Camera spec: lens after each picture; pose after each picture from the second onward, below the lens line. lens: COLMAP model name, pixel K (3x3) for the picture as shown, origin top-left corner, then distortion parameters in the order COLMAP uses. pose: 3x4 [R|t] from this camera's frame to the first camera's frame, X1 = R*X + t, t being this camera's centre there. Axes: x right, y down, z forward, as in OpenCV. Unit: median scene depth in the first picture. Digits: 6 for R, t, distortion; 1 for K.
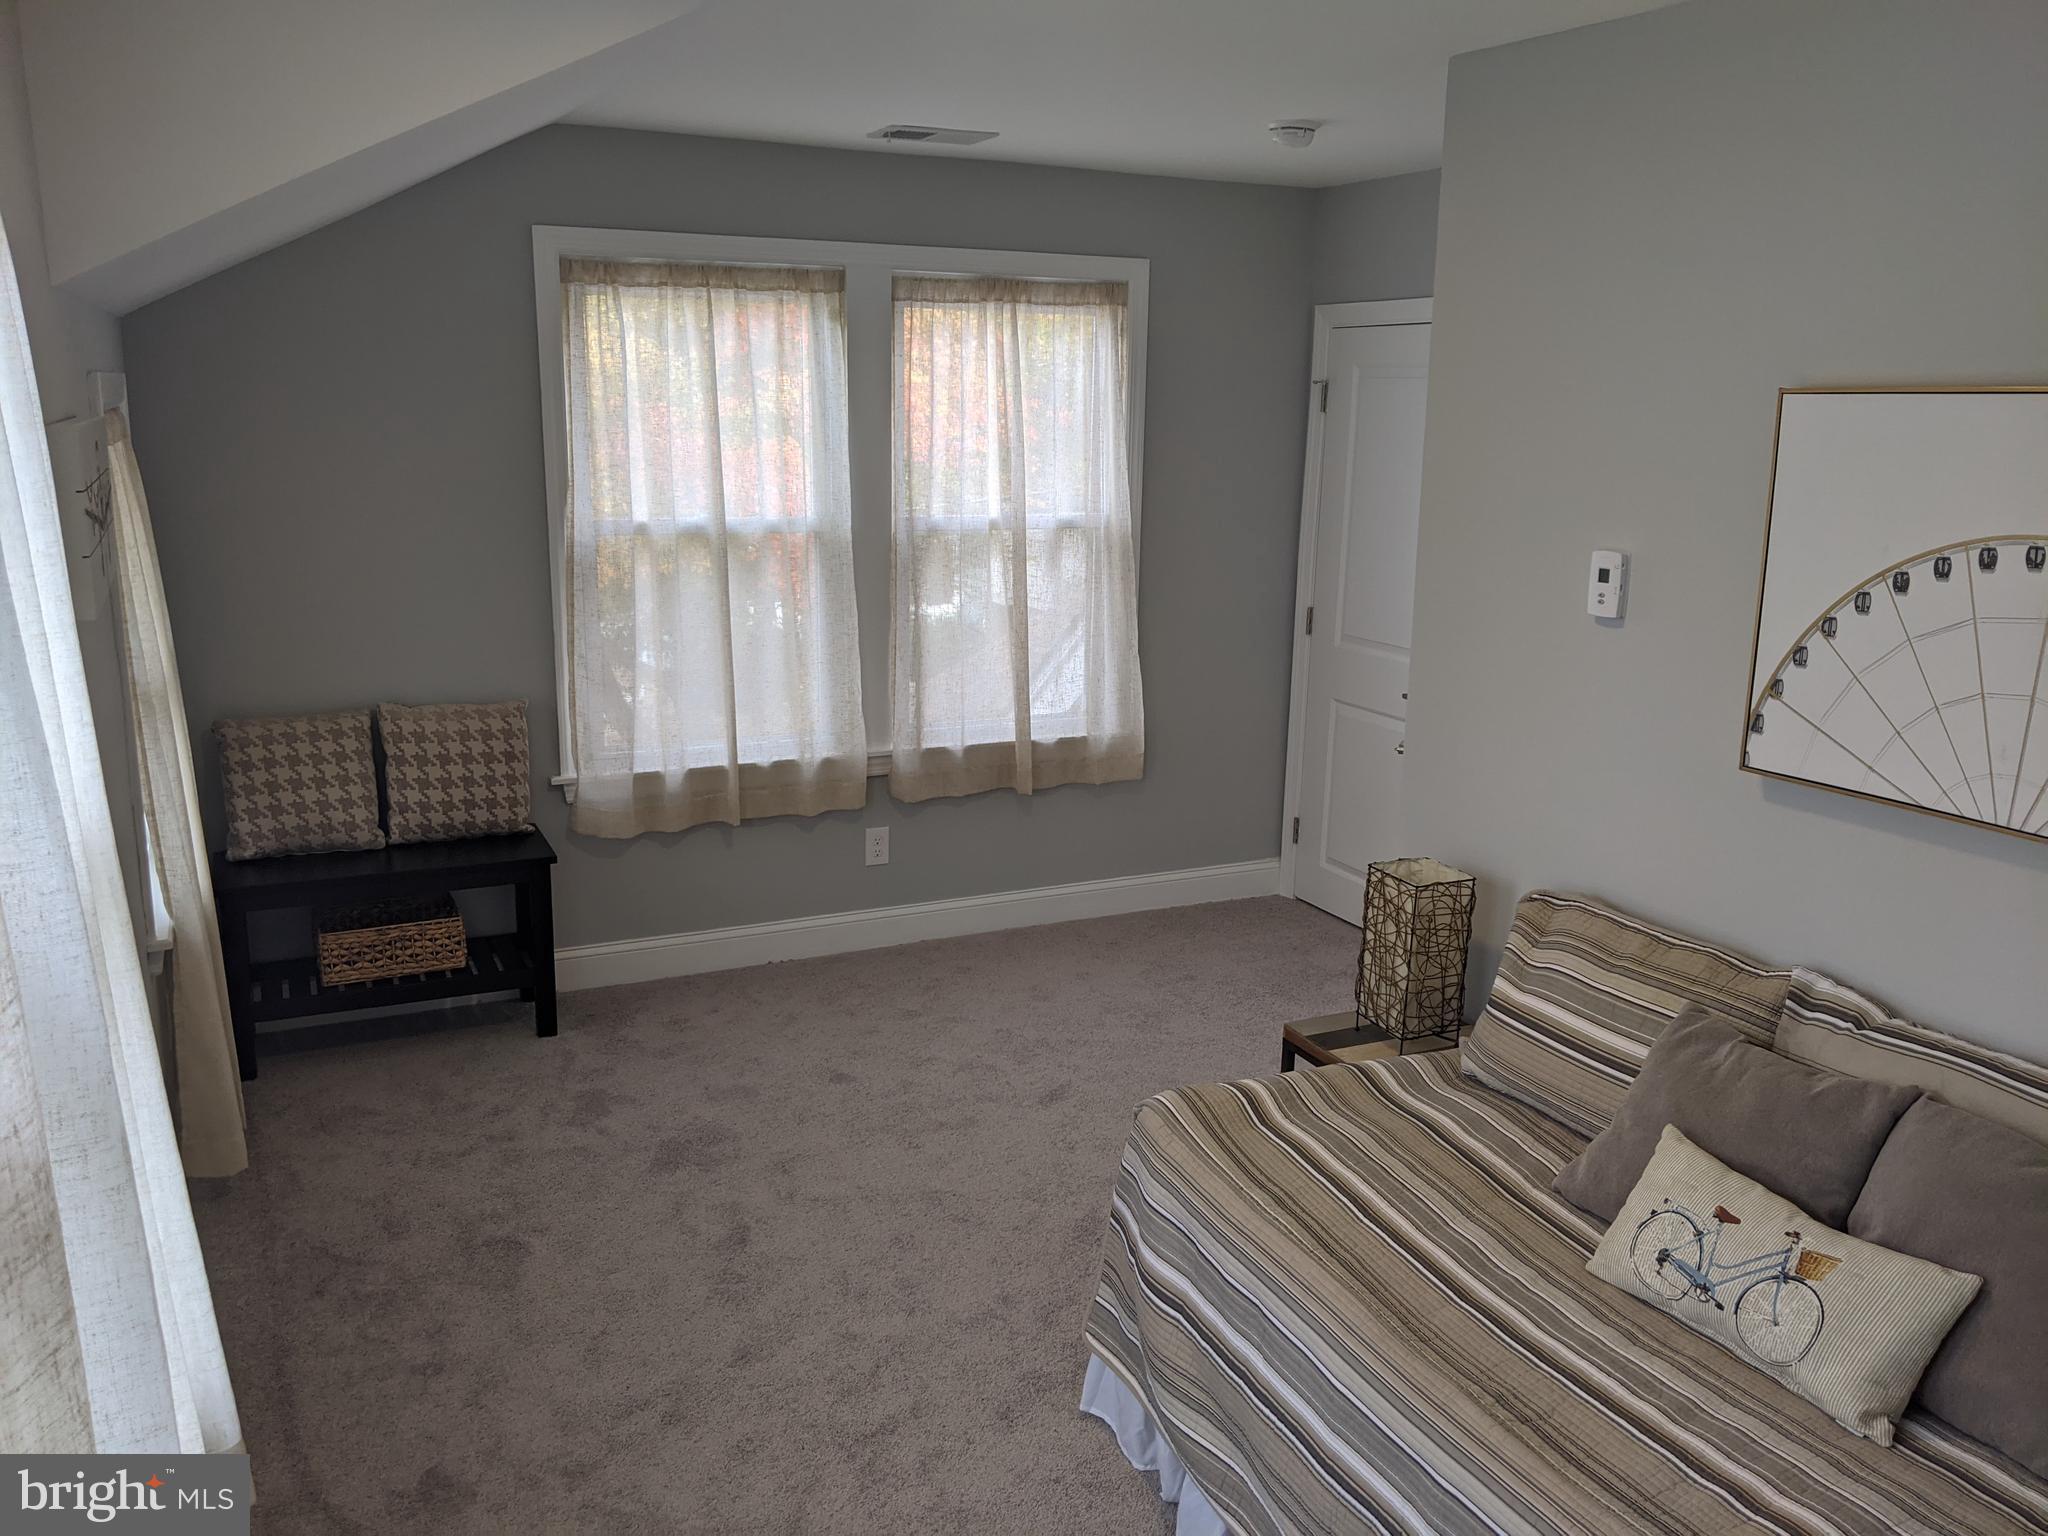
lens RADIAL K [[1670.0, 0, 1024.0], [0, 1670.0, 768.0], [0, 0, 1]] dist [0.099201, -0.186068]
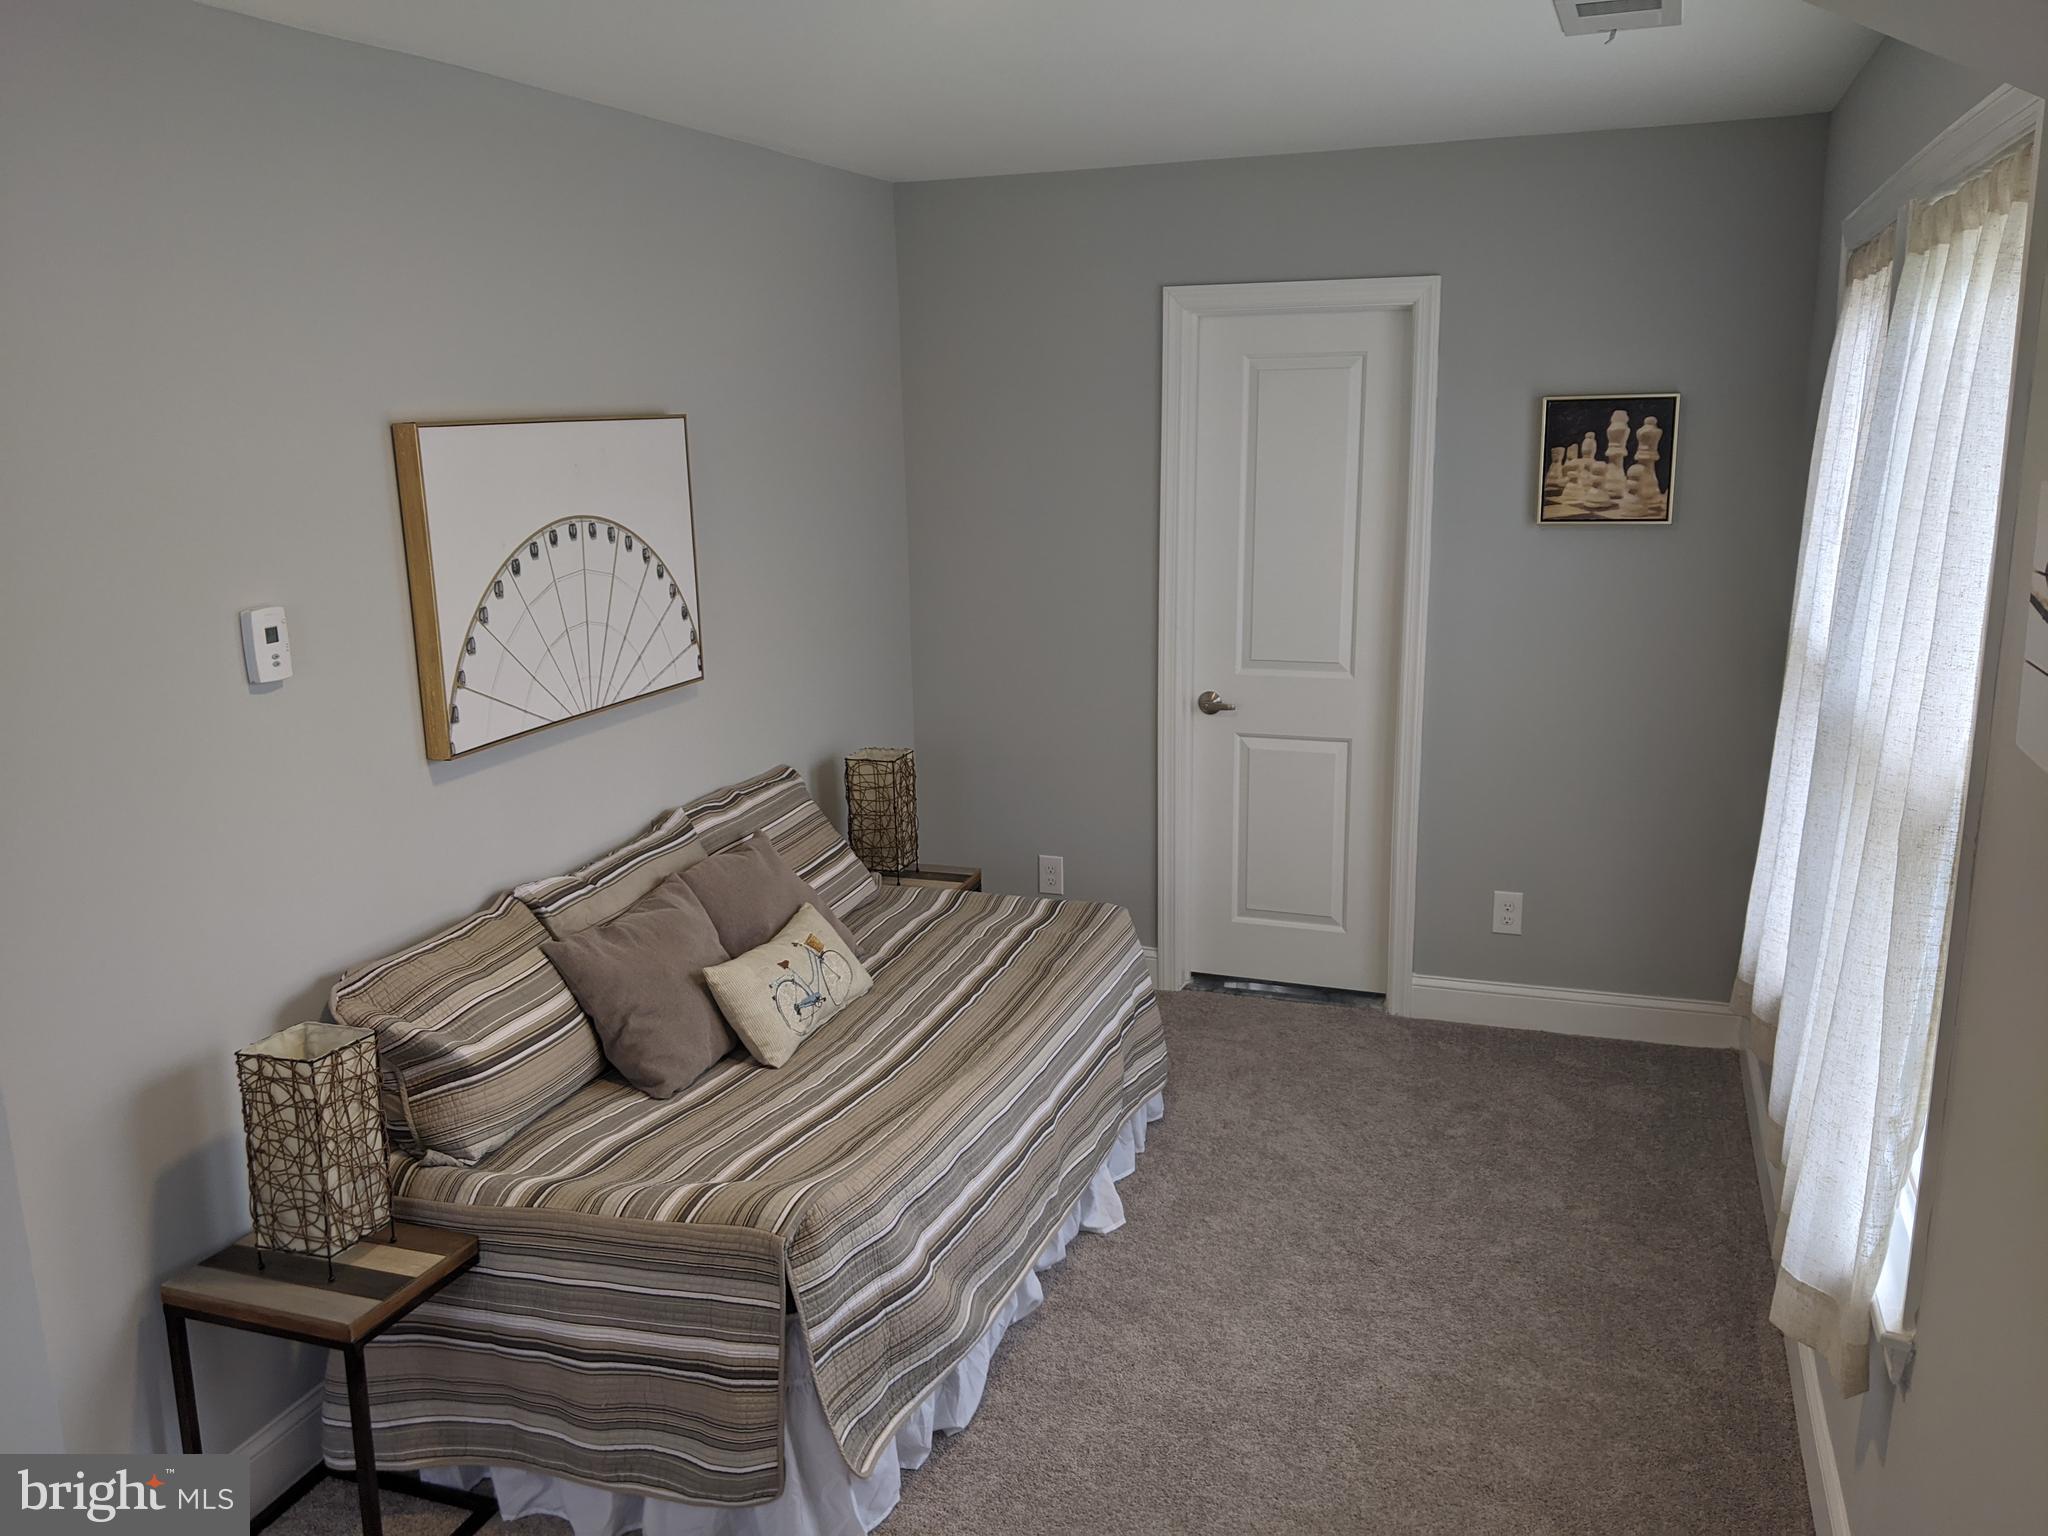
lens RADIAL K [[1623.6, 0, 1024.9], [0, 1623.6, 820.9], [0, 0, 1]] dist [-0.001364, -0.001610]
pose [[-0.714345, -0.174224, 0.677759, -0.652554], [0.156982, 0.903934, 0.397820, -0.367907], [-0.681958, 0.390577, -0.618371, 1.569608]]
